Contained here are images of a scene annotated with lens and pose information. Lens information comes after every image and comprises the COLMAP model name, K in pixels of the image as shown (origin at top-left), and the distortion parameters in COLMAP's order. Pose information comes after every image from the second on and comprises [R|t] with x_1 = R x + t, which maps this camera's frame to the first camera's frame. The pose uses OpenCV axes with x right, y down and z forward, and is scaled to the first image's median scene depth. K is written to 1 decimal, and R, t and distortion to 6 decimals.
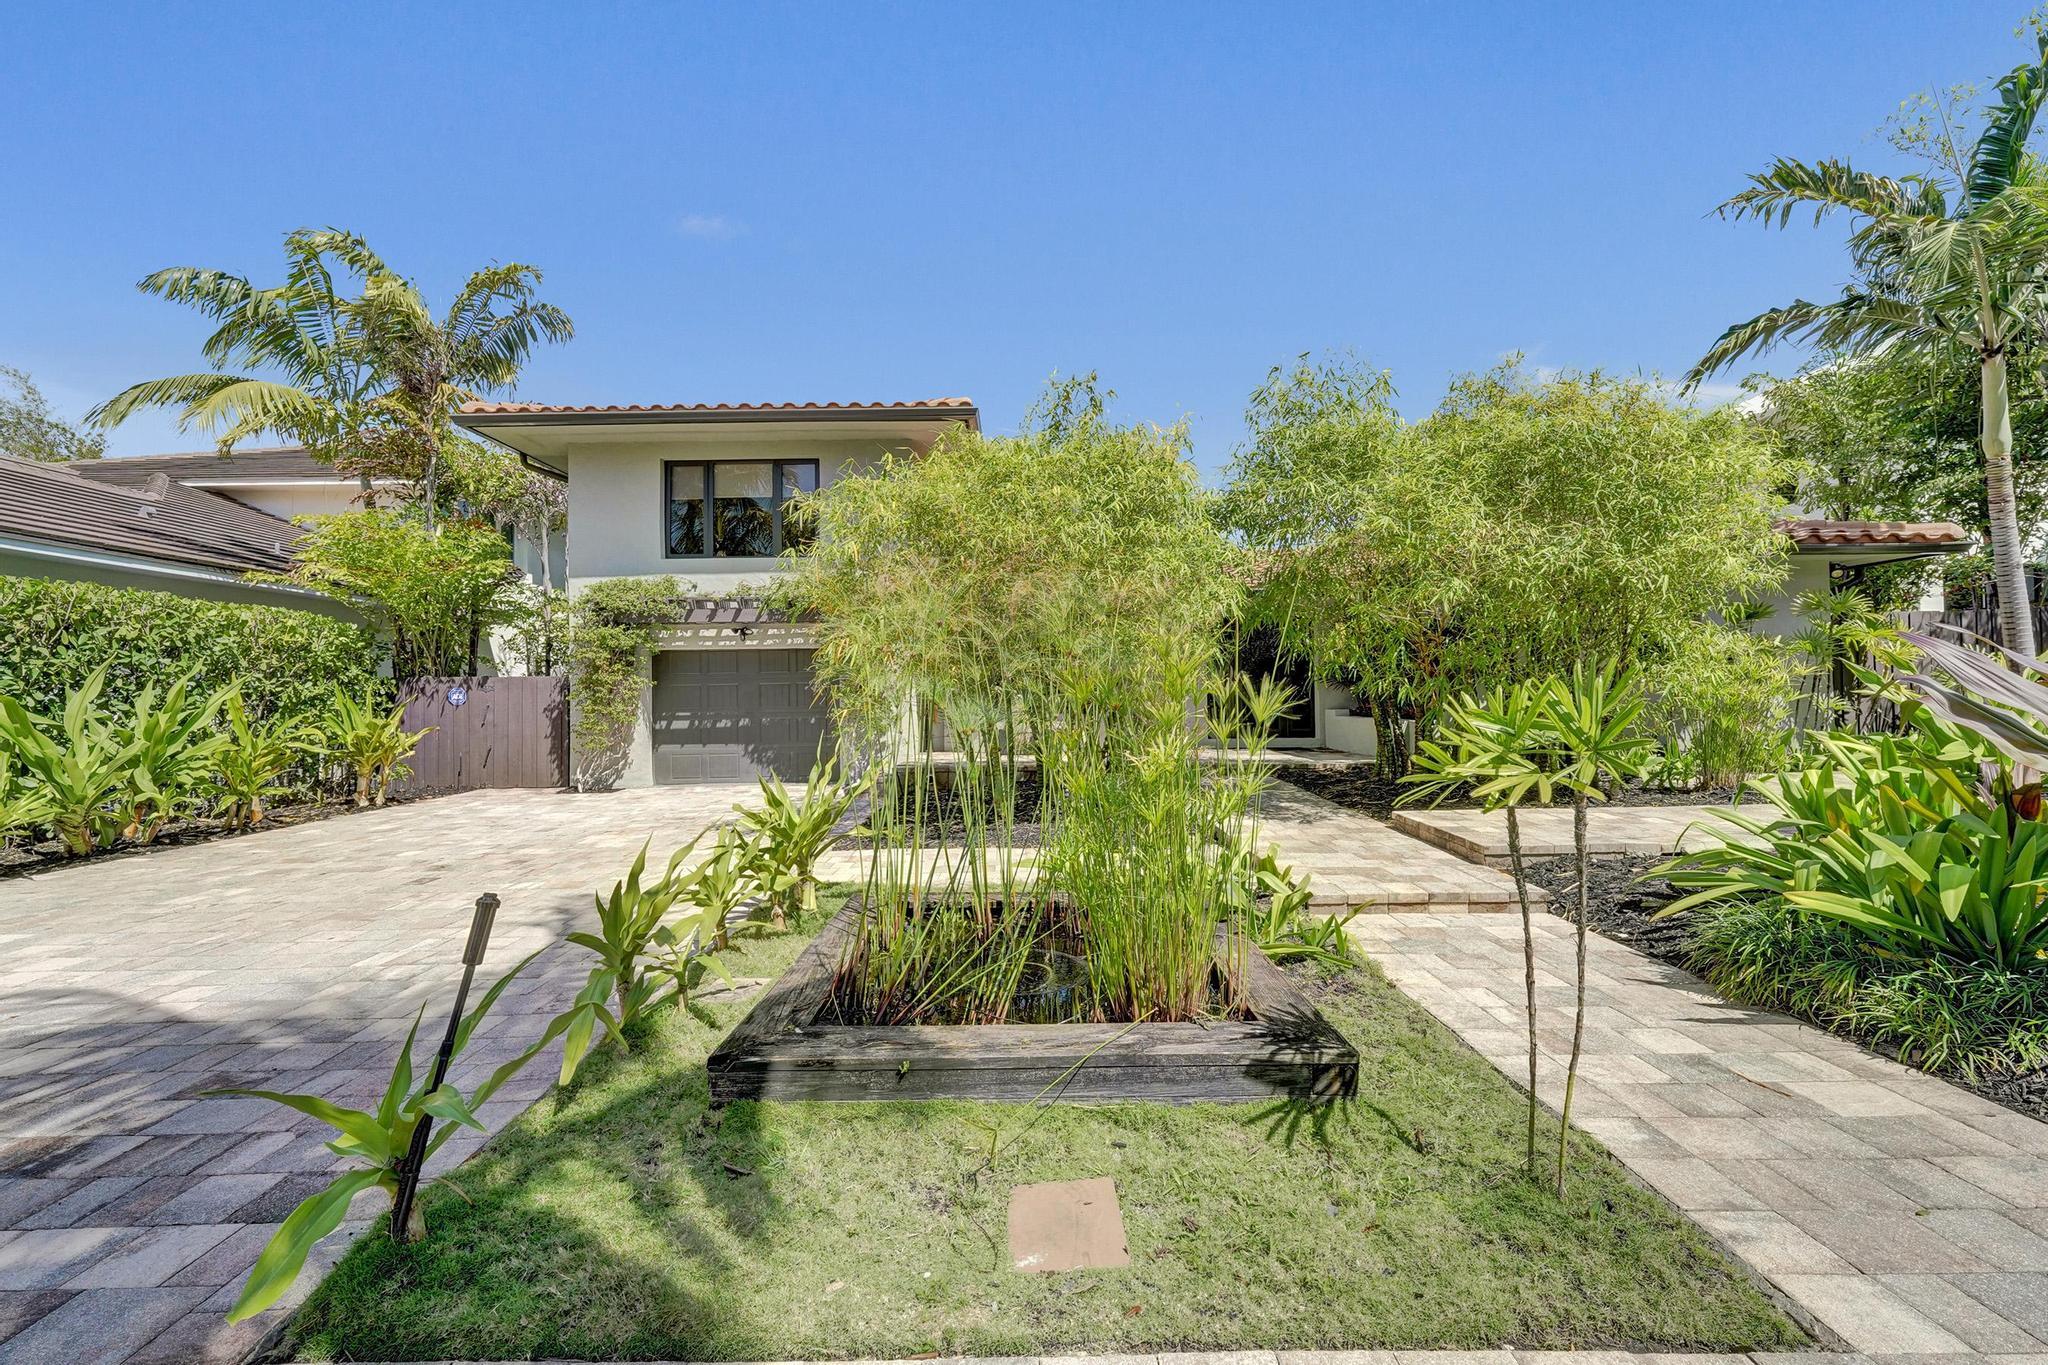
lens RADIAL K [[868.4, 0, 995.6], [0, 868.4, 694.3], [0, 0, 1]] dist [0.012586, -0.000277]
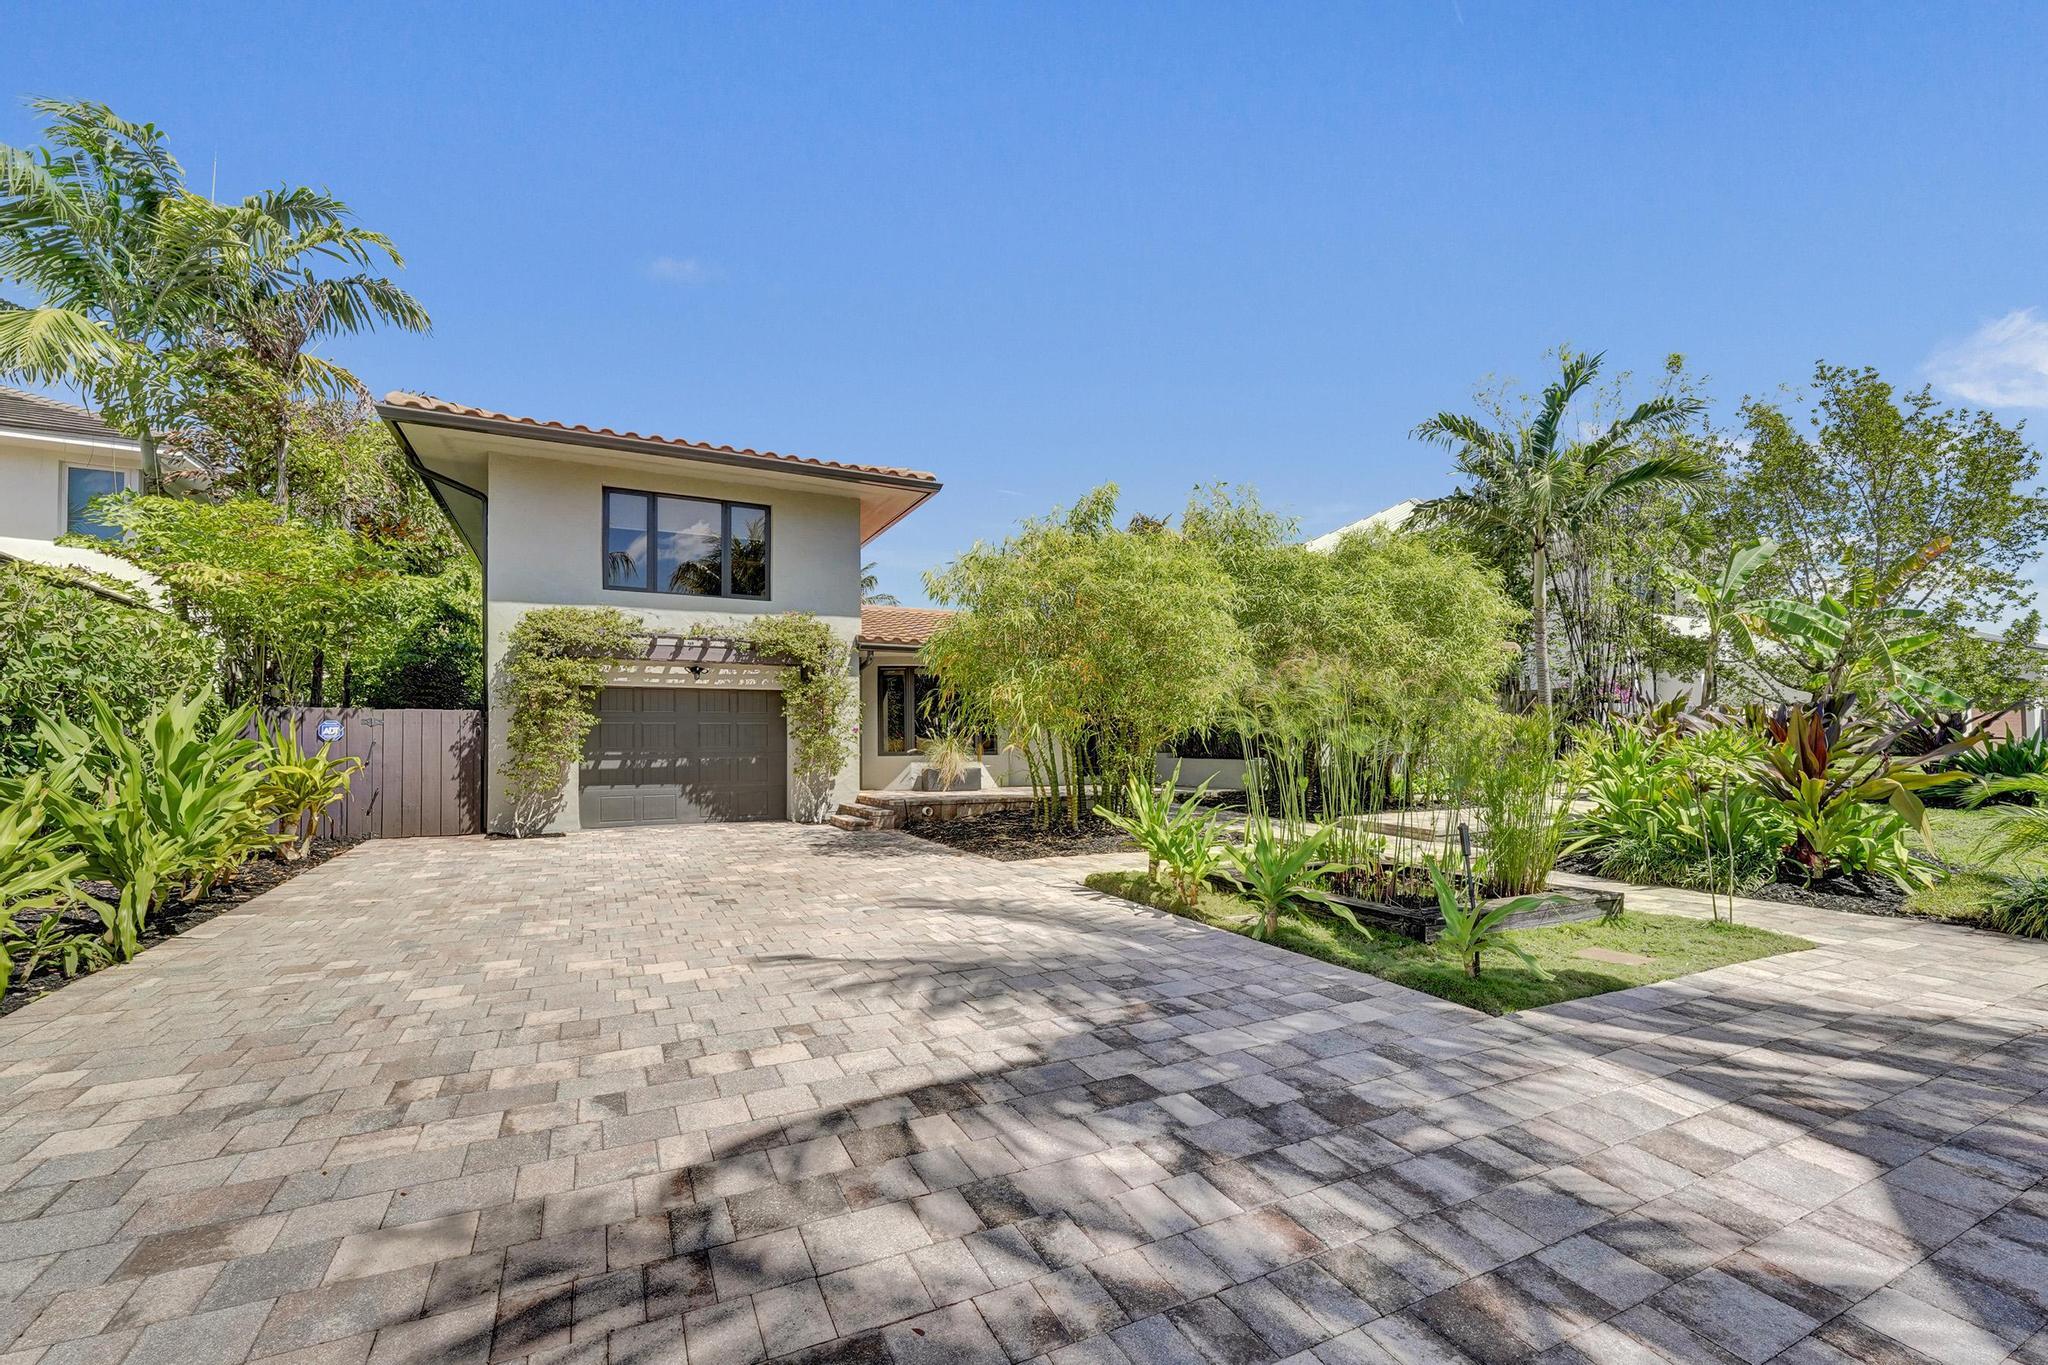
lens RADIAL K [[853.6, 0, 1022.8], [0, 853.6, 741.8], [0, 0, 1]] dist [0.000507, -0.000066]
pose [[0.895477, 0.011541, 0.444958, -0.387755], [-0.006884, 0.999903, -0.012082, 0.018610], [-0.445055, 0.007756, 0.895470, -0.037867]]
